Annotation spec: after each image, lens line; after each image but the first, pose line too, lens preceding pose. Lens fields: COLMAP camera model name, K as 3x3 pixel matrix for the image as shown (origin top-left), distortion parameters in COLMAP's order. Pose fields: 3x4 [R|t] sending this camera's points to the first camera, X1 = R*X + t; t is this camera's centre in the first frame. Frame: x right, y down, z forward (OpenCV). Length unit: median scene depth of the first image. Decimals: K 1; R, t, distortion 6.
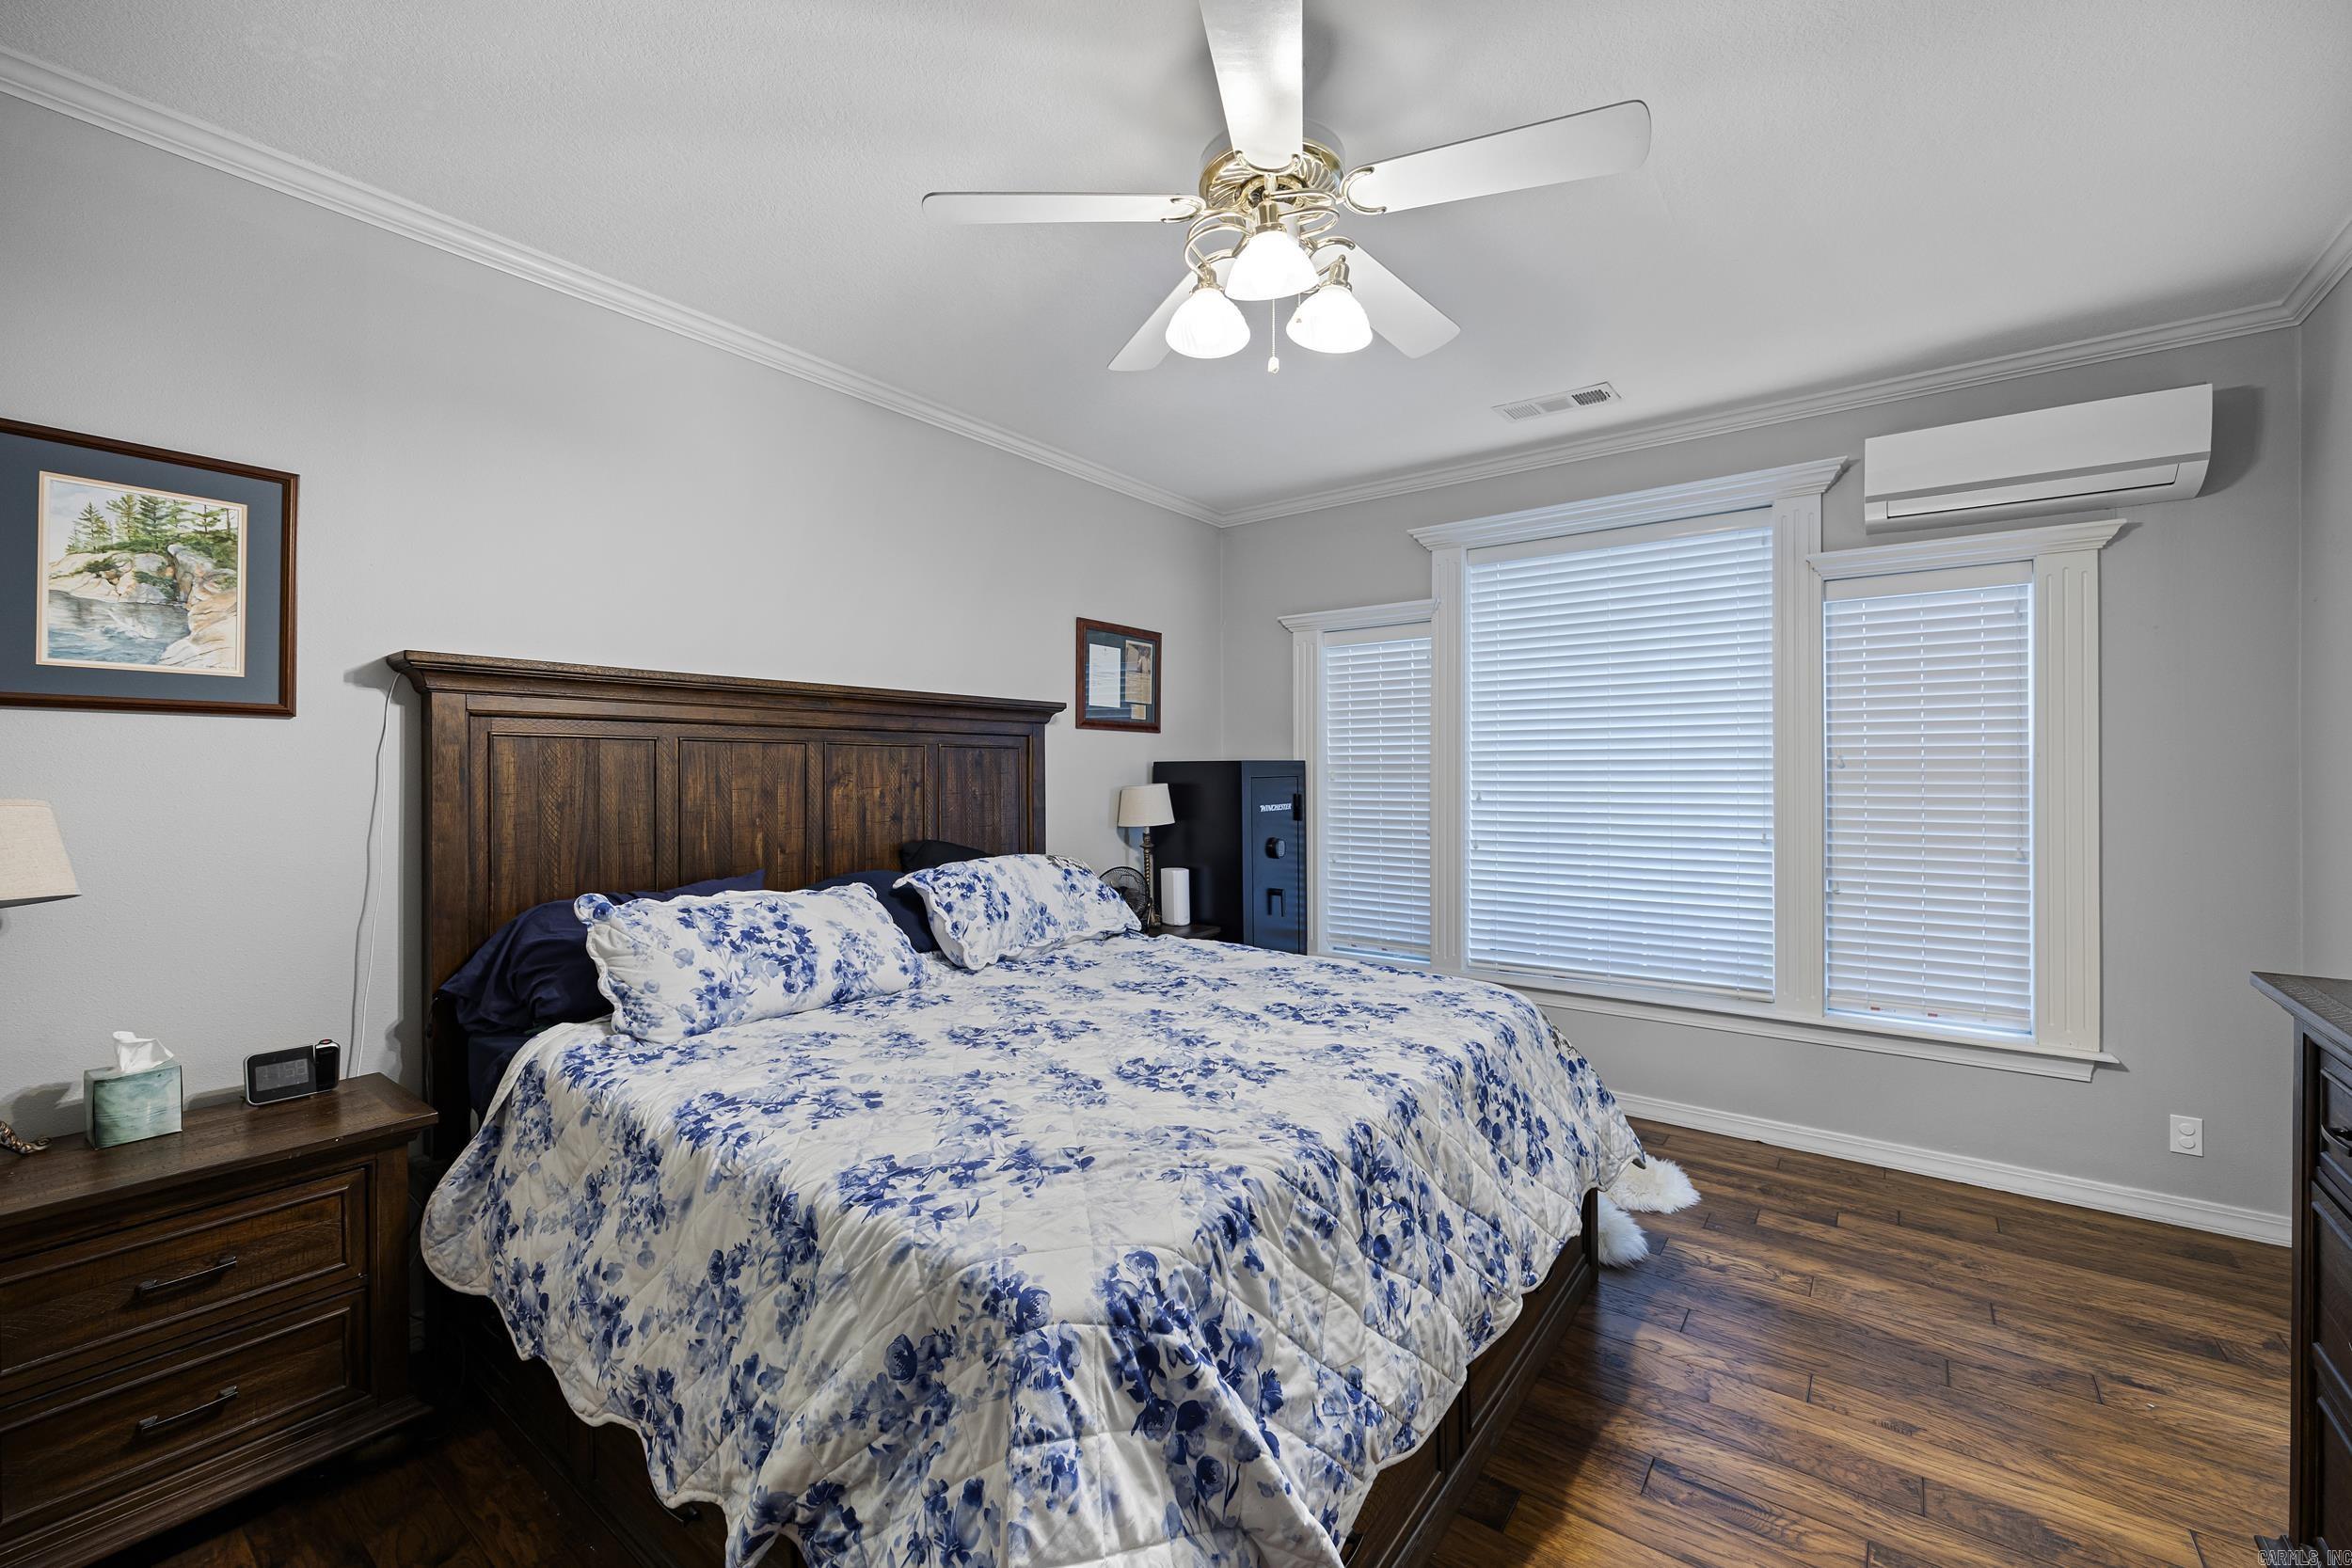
lens RADIAL K [[945.7, 0, 1182.0], [0, 945.7, 768.0], [0, 0, 1]] dist [-0.004115, 0.000598]
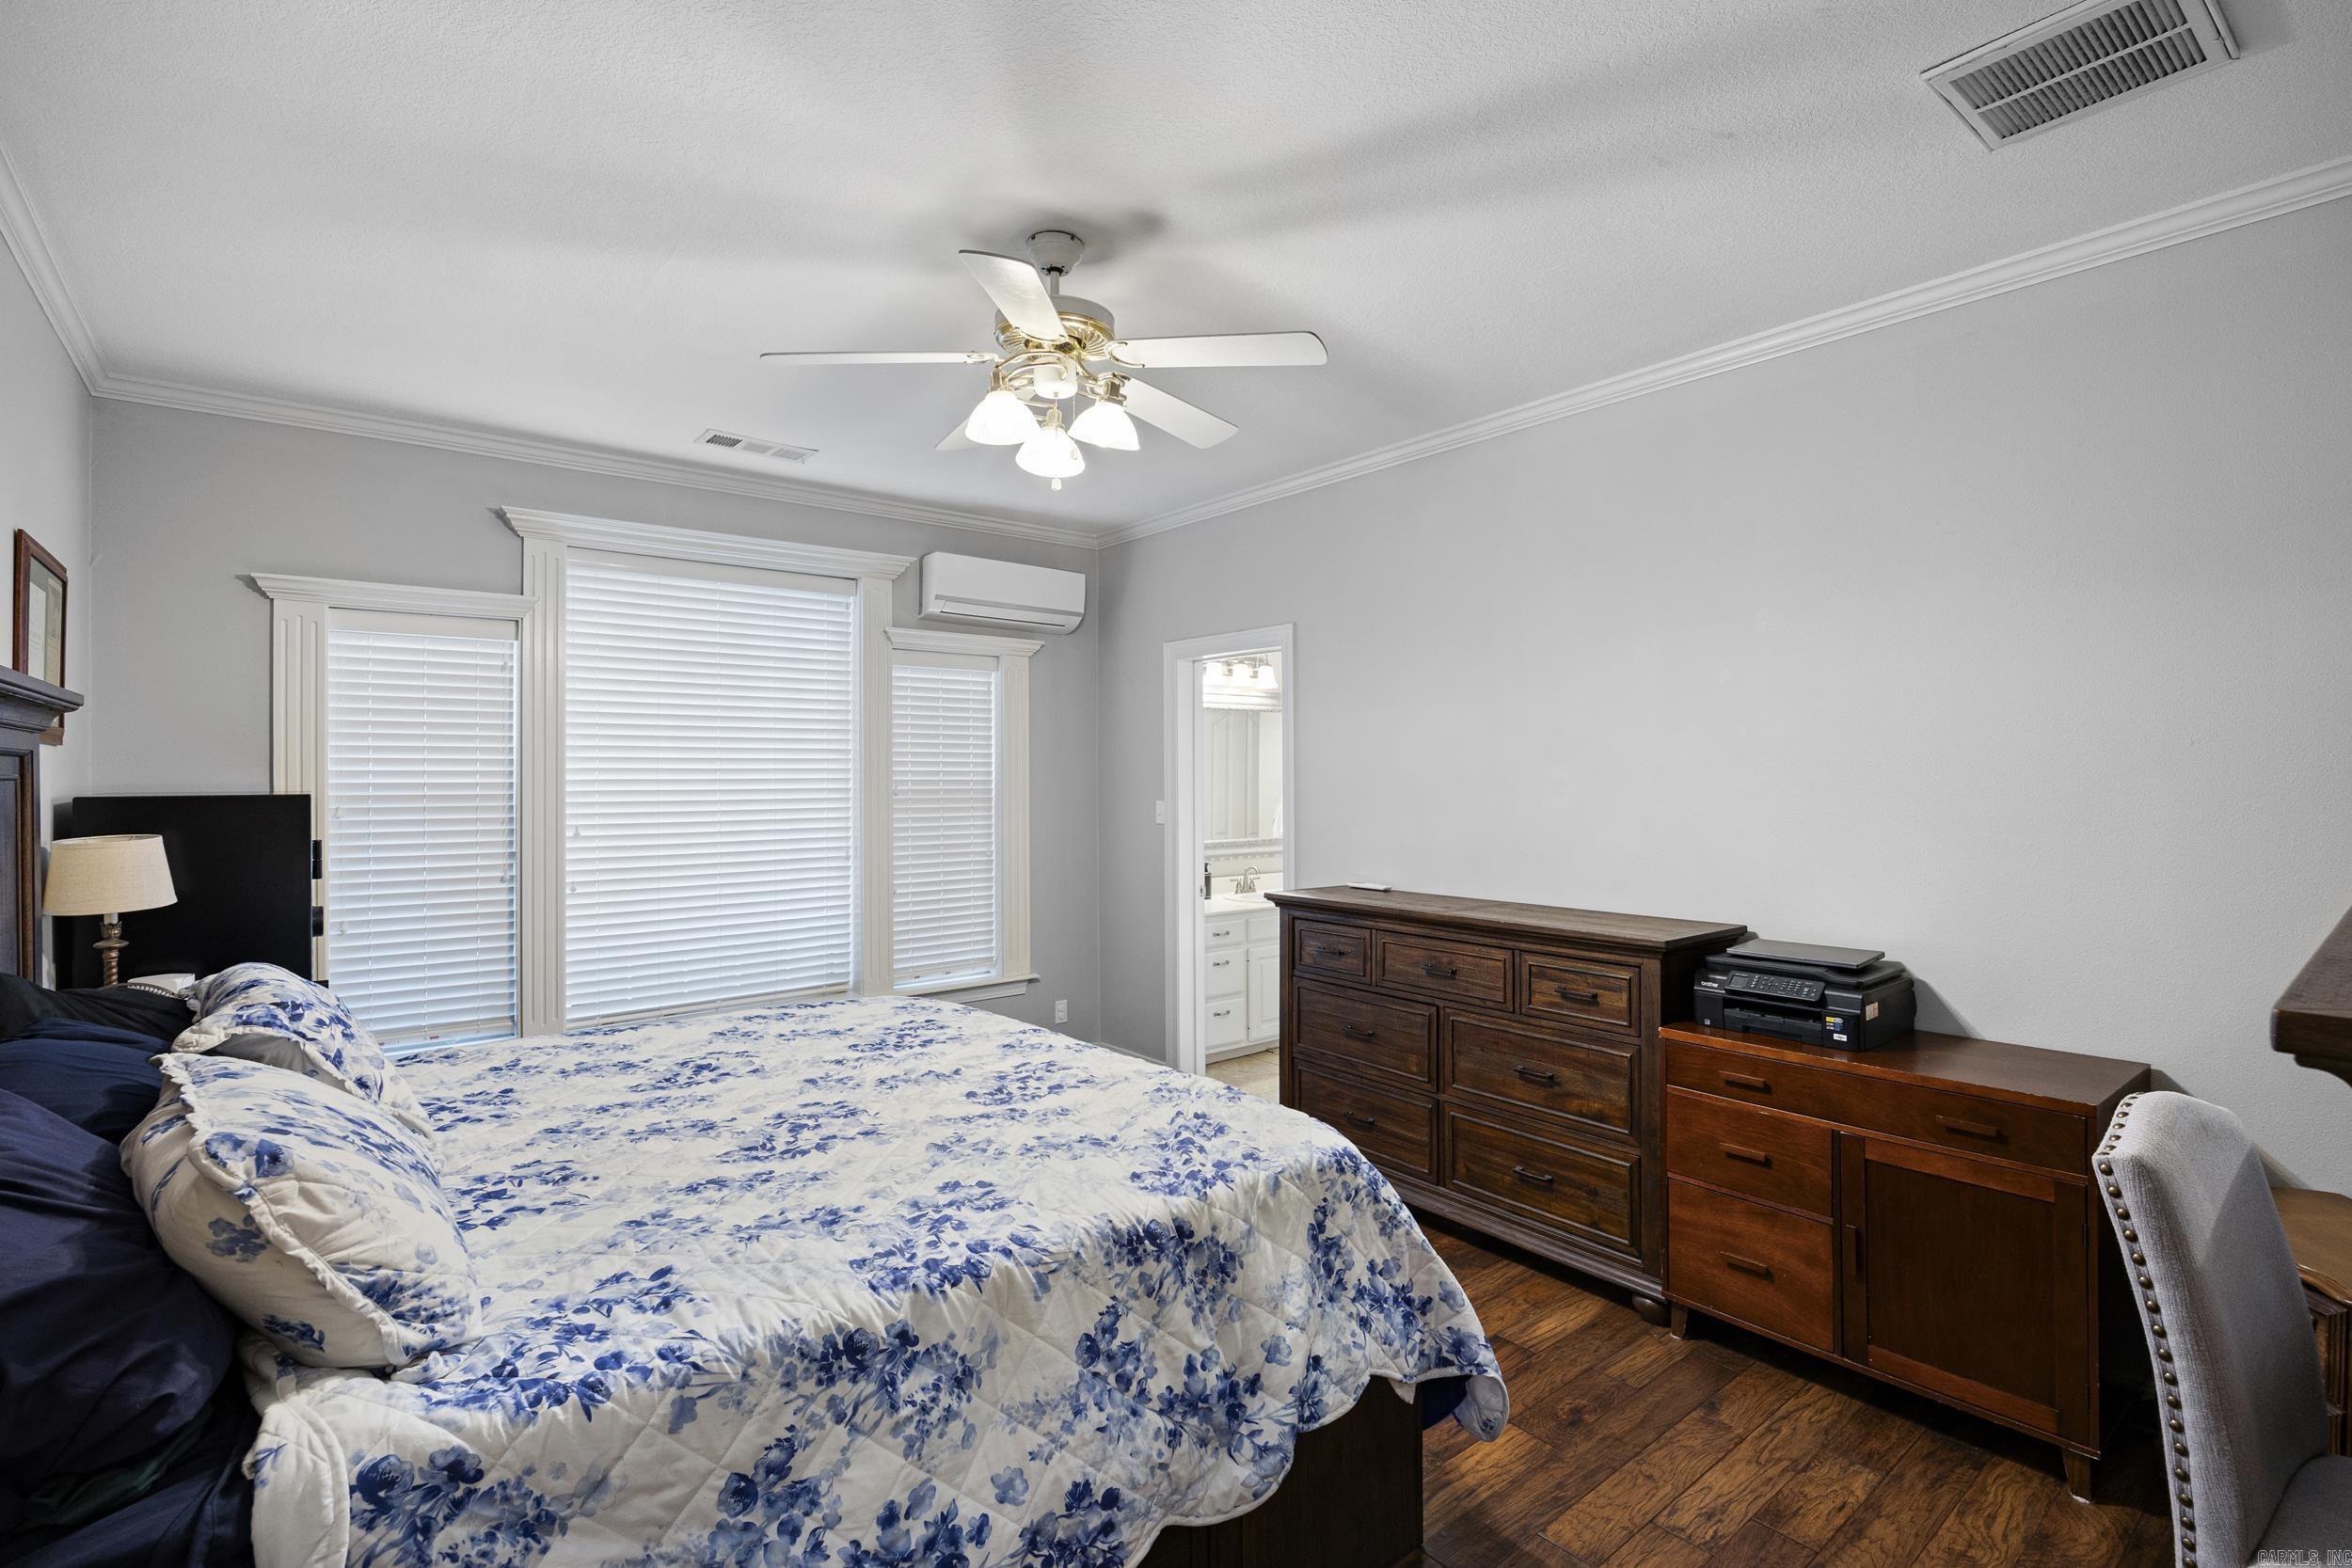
lens RADIAL K [[1091.0, 0, 1183.8], [0, 1091.0, 780.7], [0, 0, 1]] dist [-0.008649, -0.000298]
pose [[0.236005, -0.002642, 0.971748, -0.741307], [0.001173, 0.999996, 0.002434, -0.027104], [-0.971751, 0.000565, 0.236008, 0.305764]]
